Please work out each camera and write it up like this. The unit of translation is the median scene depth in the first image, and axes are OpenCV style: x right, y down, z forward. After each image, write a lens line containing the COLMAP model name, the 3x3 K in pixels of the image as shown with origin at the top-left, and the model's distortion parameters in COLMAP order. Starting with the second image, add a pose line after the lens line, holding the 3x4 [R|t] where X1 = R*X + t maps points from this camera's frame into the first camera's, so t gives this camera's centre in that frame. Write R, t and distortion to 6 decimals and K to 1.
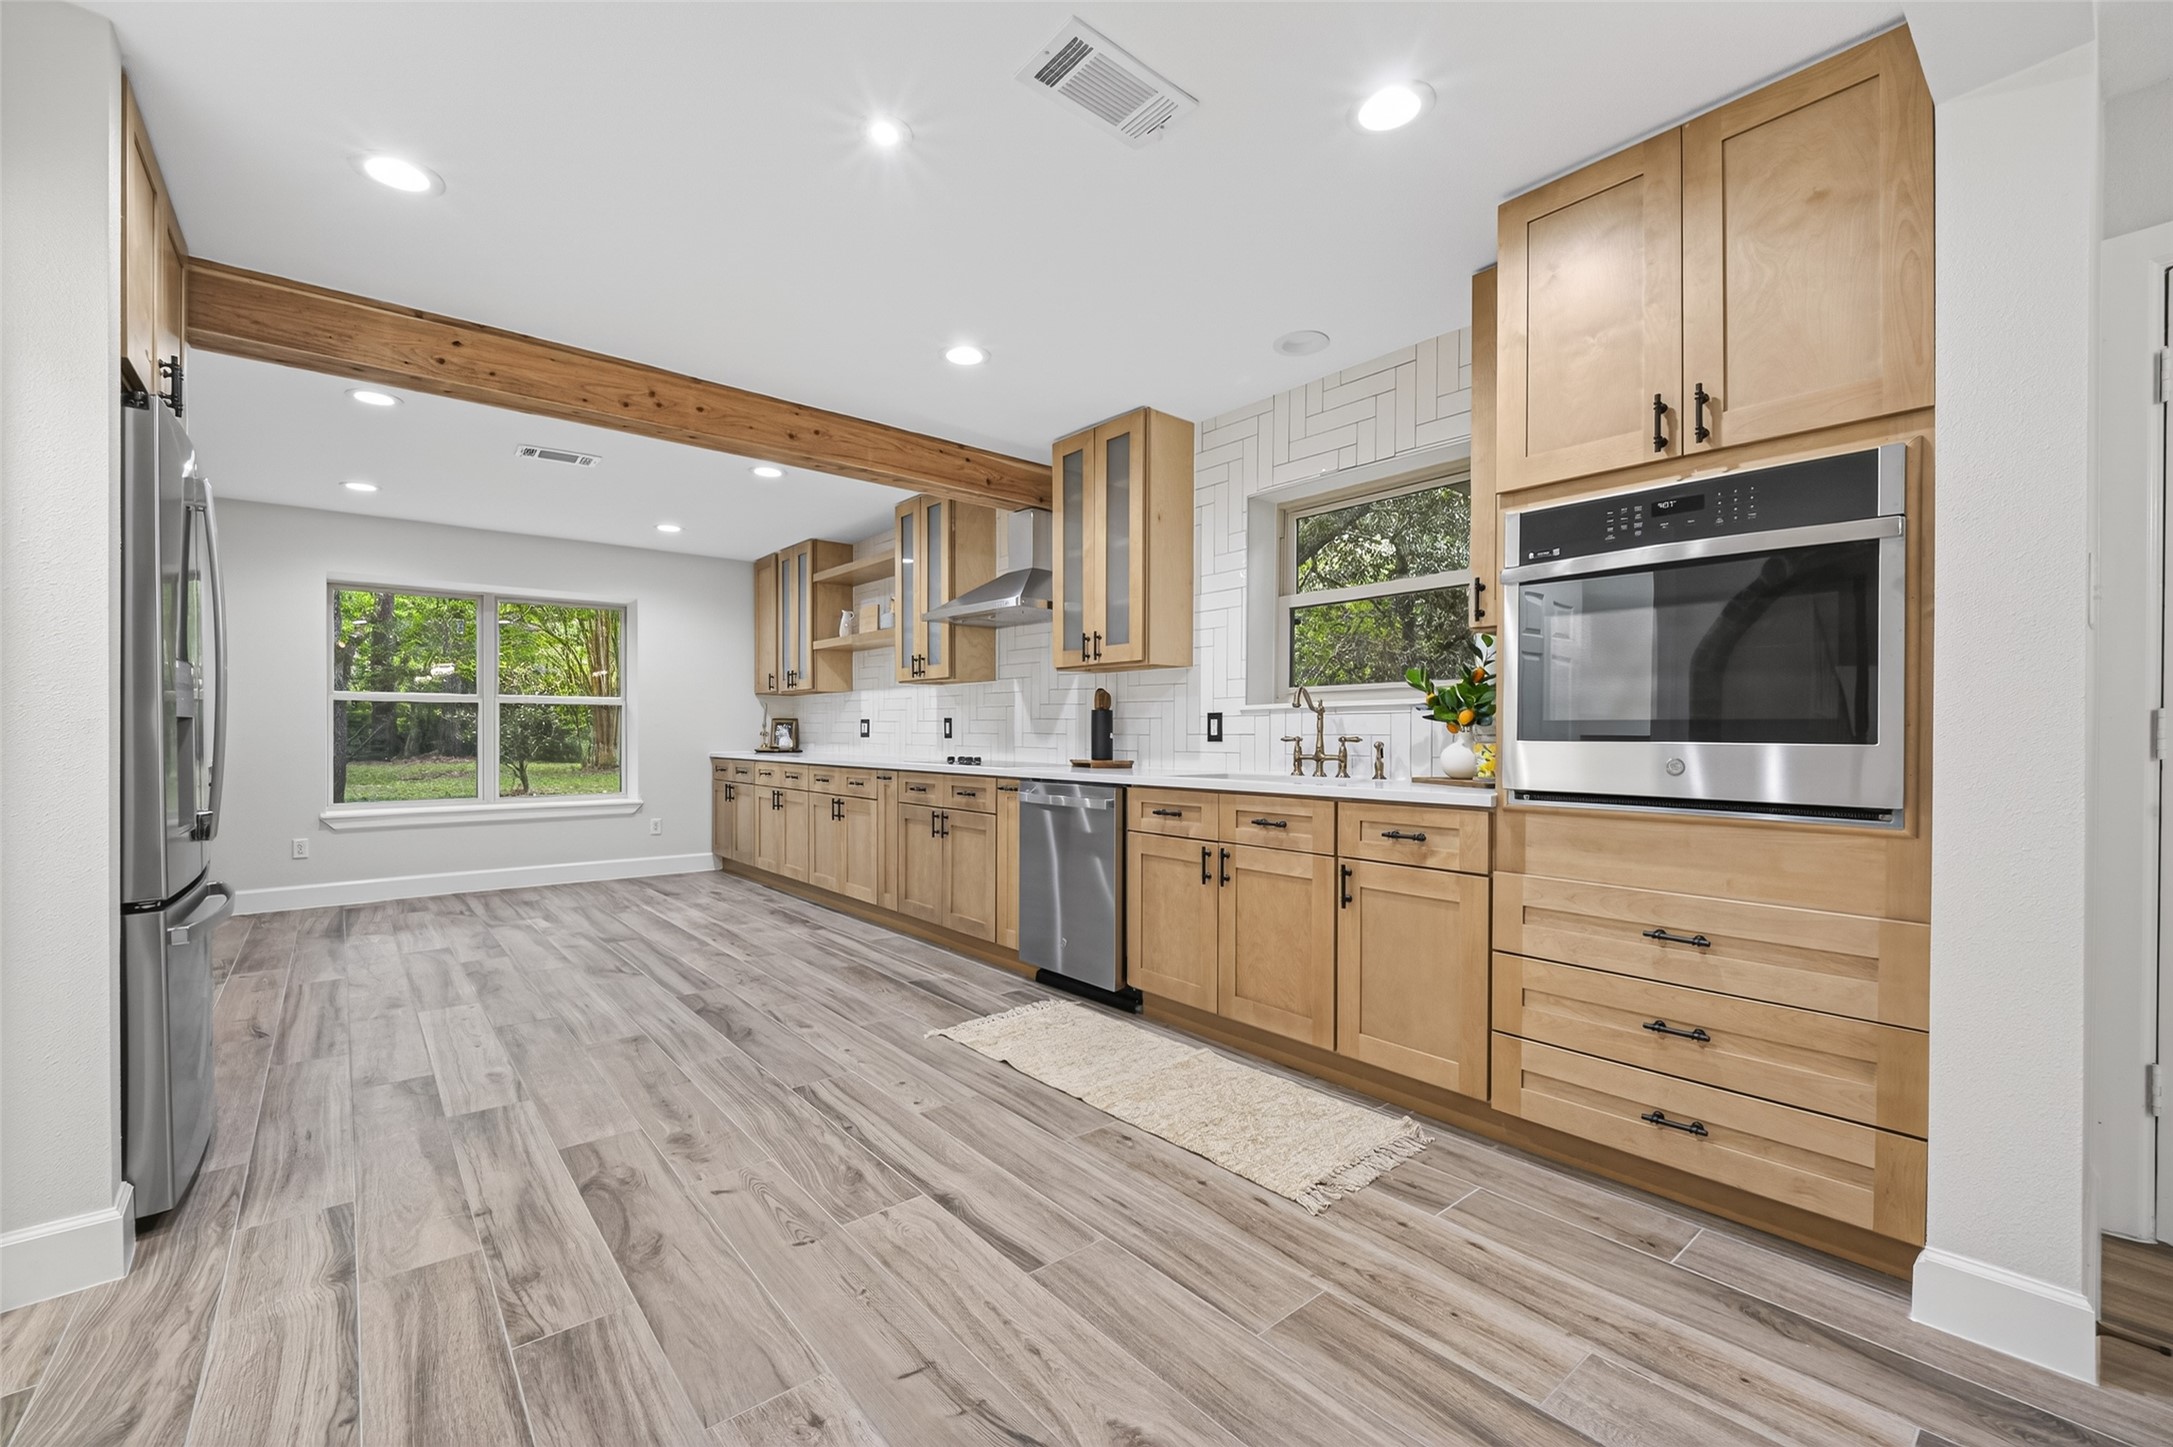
lens RADIAL K [[891.8, 0, 1102.5], [0, 891.8, 741.7], [0, 0, 1]] dist [-0.017978, 0.002481]
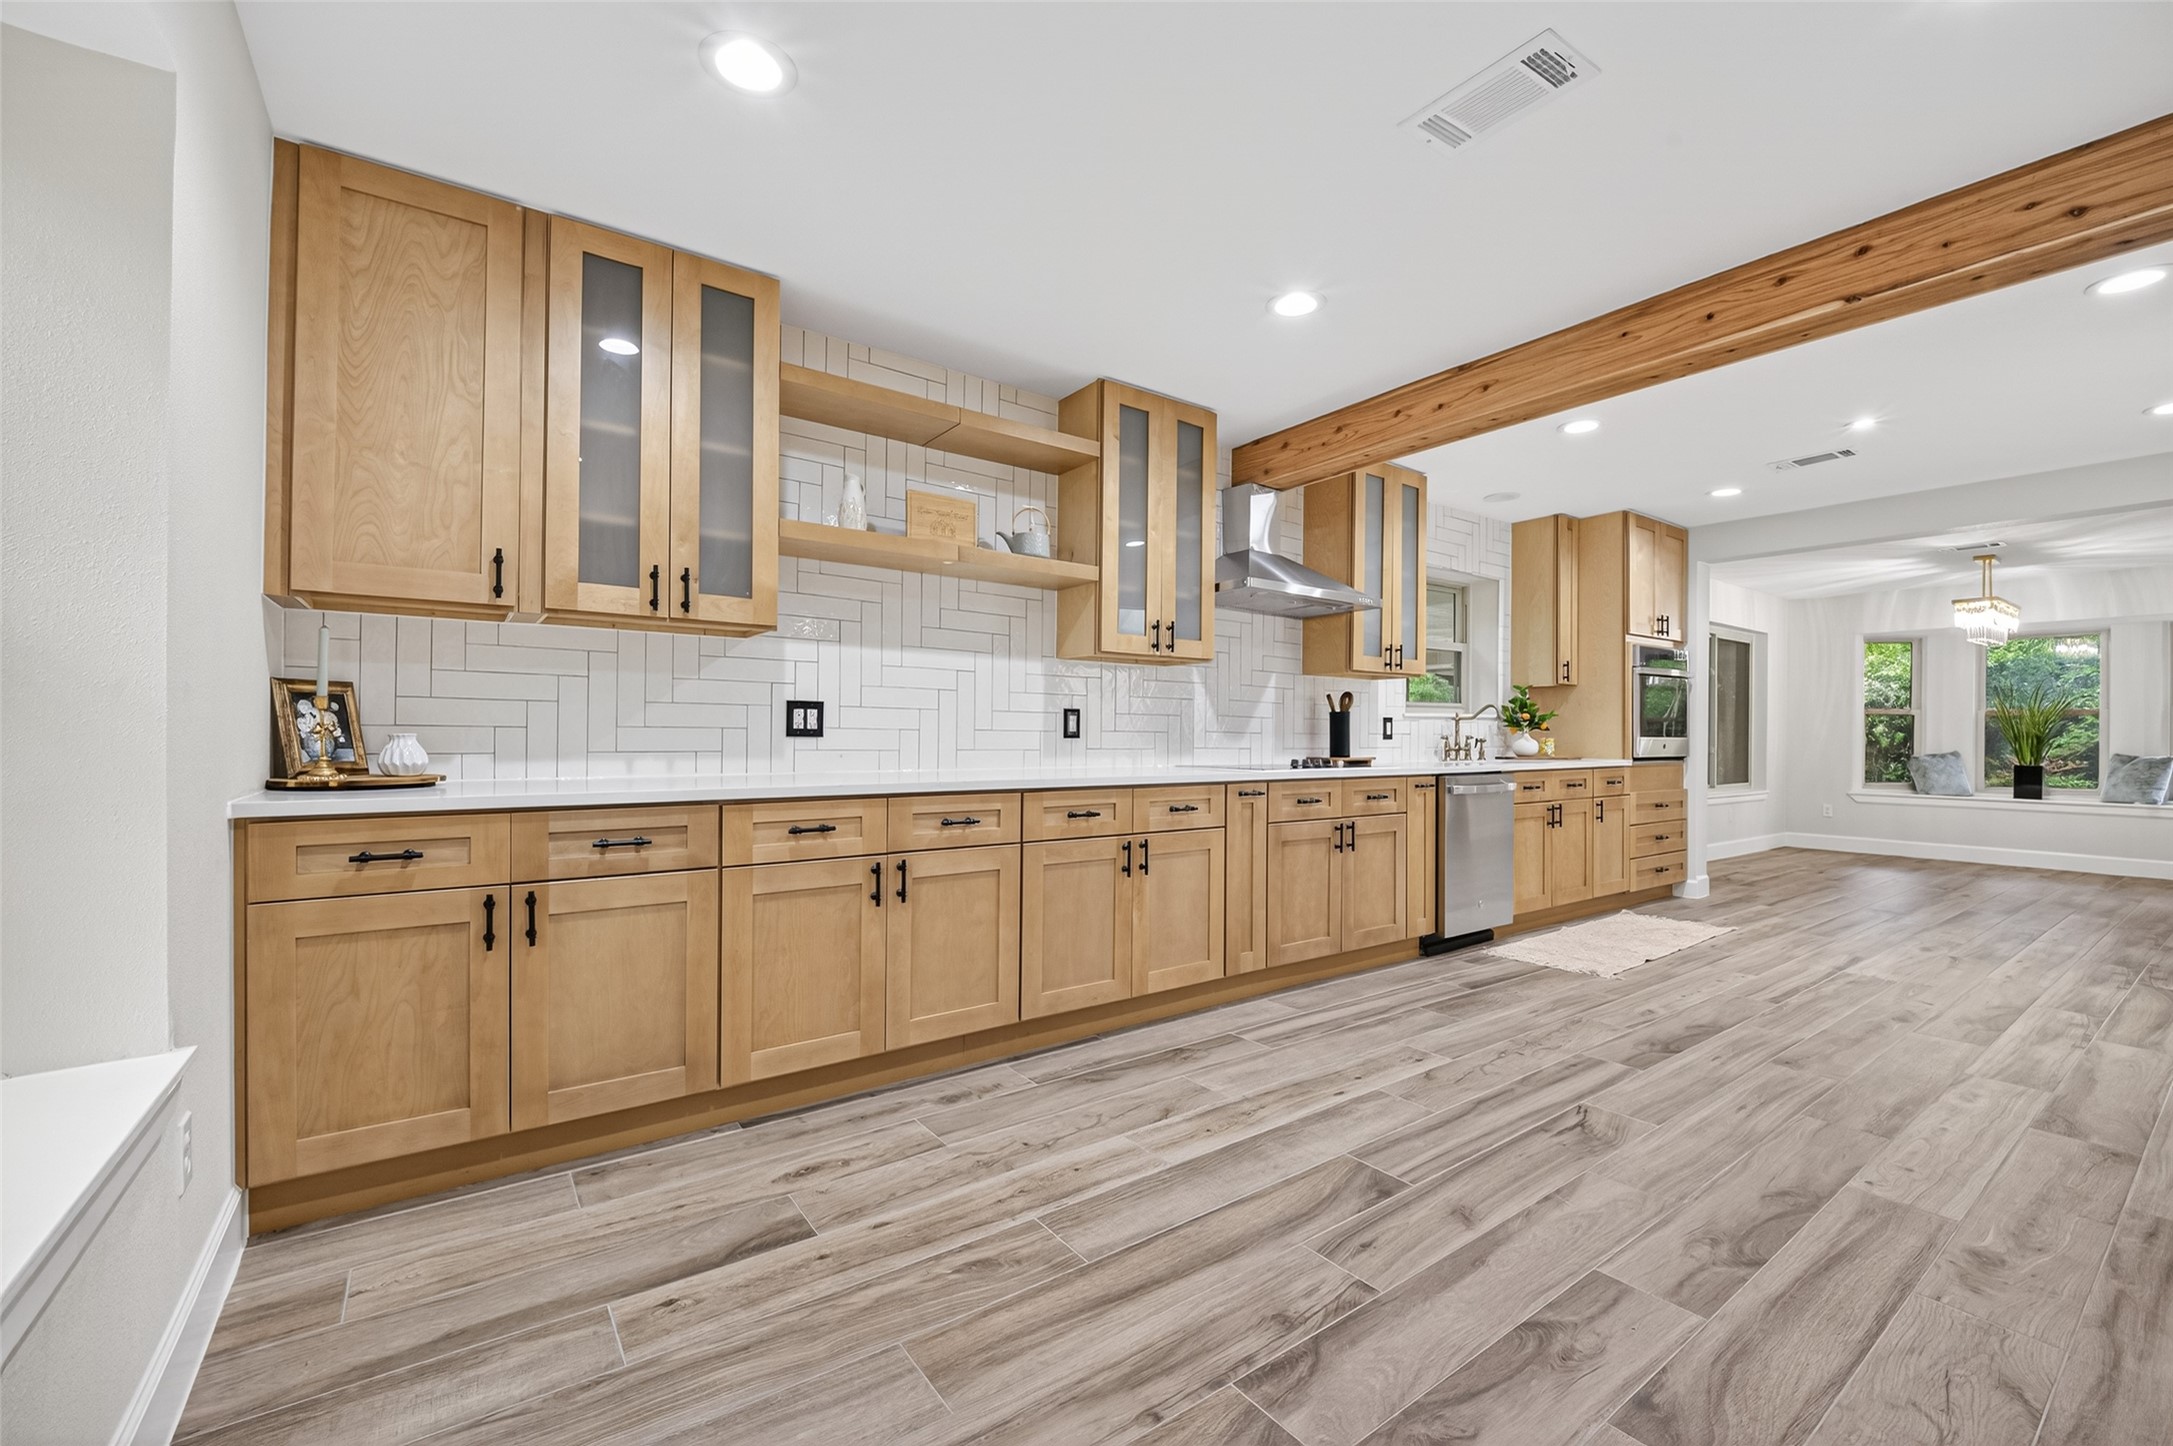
lens RADIAL K [[891.8, 0, 1098.0], [0, 891.8, 706.6], [0, 0, 1]] dist [-0.017978, 0.002481]
pose [[0.085720, 0.025741, 0.995987, -1.240873], [0.001152, 0.999663, -0.025935, -0.014870], [-0.996319, 0.003370, 0.085661, 1.335947]]
